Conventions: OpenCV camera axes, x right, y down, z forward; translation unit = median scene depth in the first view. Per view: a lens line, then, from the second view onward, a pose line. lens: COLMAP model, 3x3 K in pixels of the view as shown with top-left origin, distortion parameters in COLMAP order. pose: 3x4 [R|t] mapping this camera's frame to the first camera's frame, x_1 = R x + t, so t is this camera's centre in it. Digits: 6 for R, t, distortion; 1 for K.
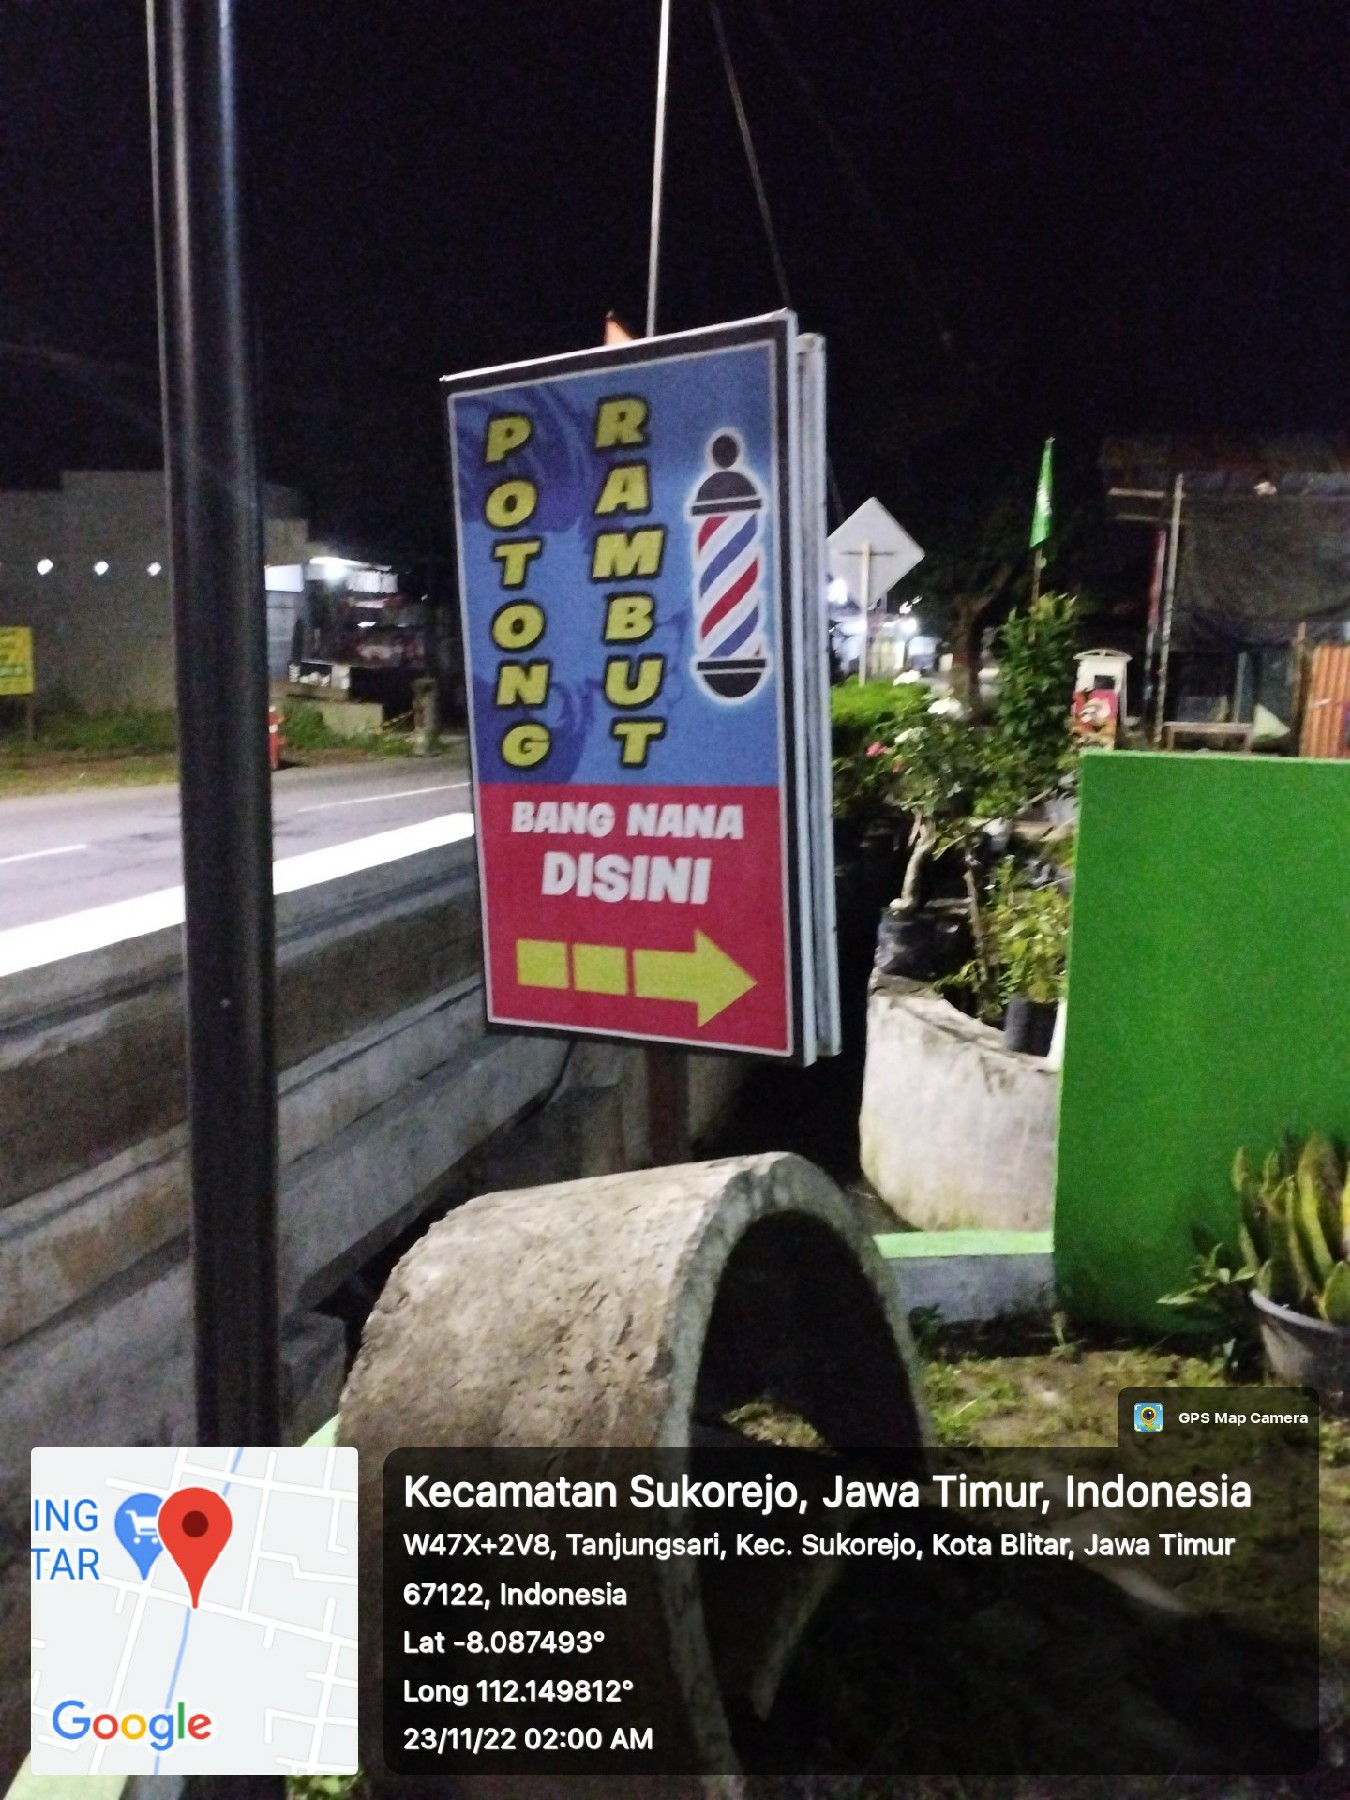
lens RADIAL K [[1447.7, 0, 675.0], [0, 1447.7, 900.0], [0, 0, 1]] dist [0.077150, -0.004601]
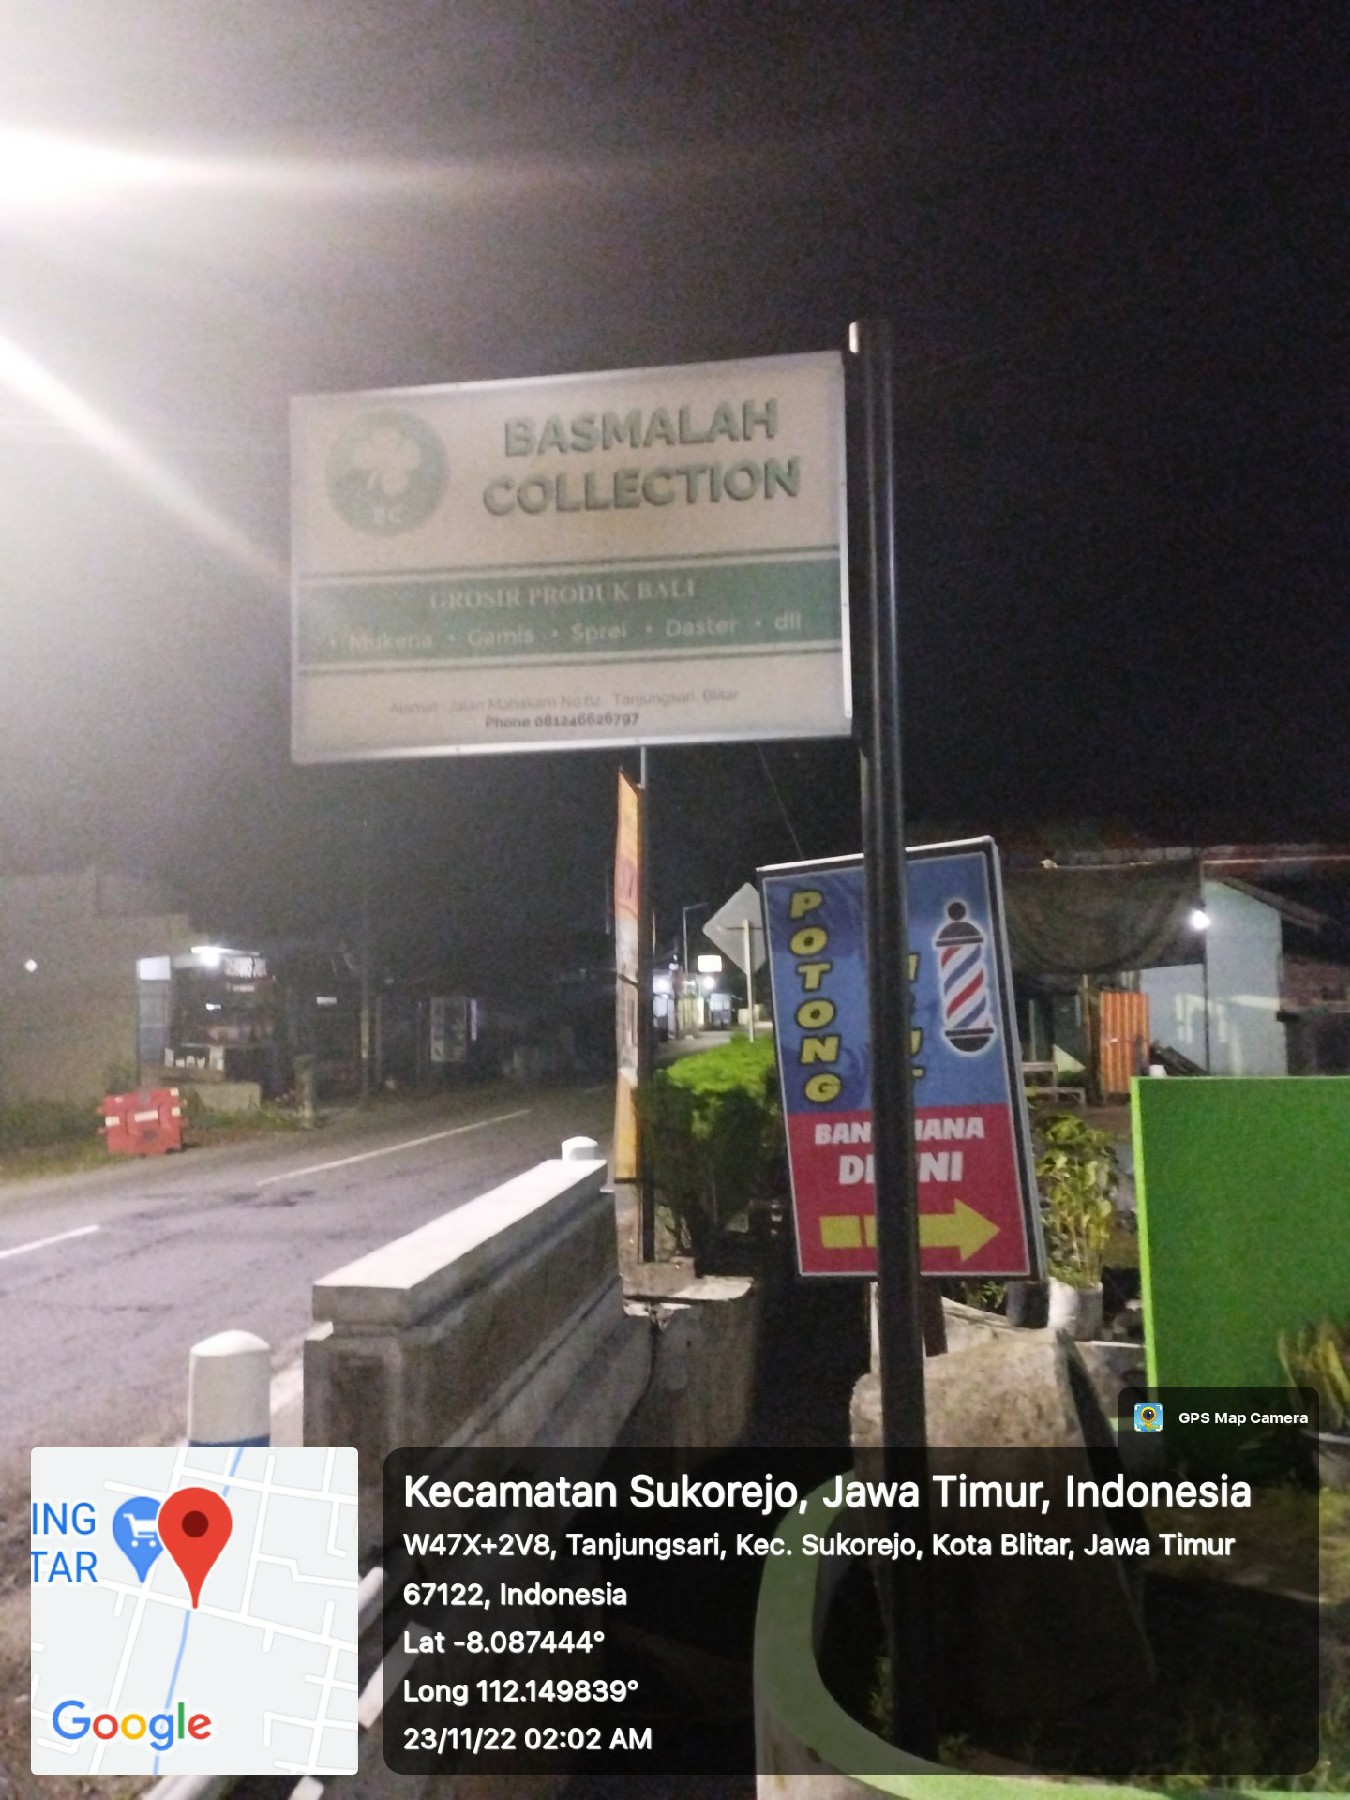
lens RADIAL K [[1447.7, 0, 675.0], [0, 1447.7, 900.0], [0, 0, 1]] dist [0.077150, -0.004601]
pose [[0.988666, -0.032479, 0.146573, -0.494273], [0.067290, 0.968624, -0.239249, 0.063131], [-0.134204, 0.246400, 0.959831, -0.554170]]
